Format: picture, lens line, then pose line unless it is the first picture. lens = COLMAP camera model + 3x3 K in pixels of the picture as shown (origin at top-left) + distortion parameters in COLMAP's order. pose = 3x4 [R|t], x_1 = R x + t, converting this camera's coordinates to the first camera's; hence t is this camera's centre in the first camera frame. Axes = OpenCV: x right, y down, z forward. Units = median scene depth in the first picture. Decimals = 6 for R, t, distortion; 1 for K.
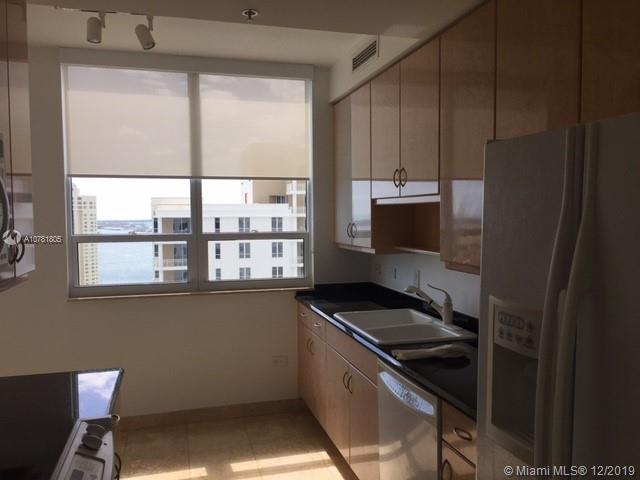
lens RADIAL K [[536.1, 0, 319.8], [0, 536.1, 239.1], [0, 0, 1]] dist [0.019588, -0.014586]
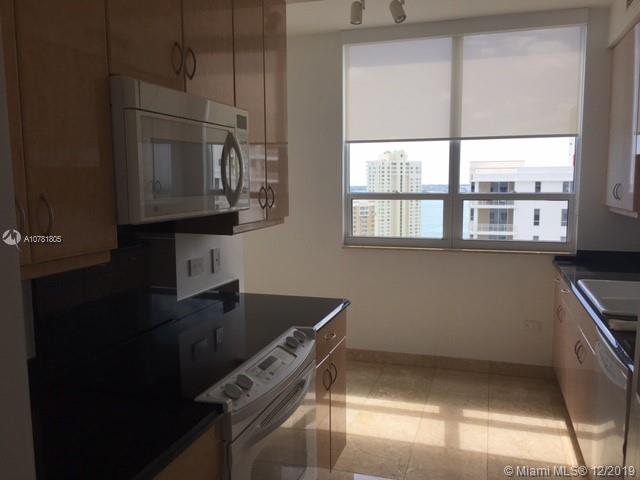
lens RADIAL K [[536.1, 0, 319.3], [0, 536.1, 242.8], [0, 0, 1]] dist [0.019588, -0.014586]
pose [[0.836113, 0.064793, -0.544717, 0.132207], [-0.024868, 0.996456, 0.080355, 0.008710], [0.547993, -0.053640, 0.834762, -0.024133]]
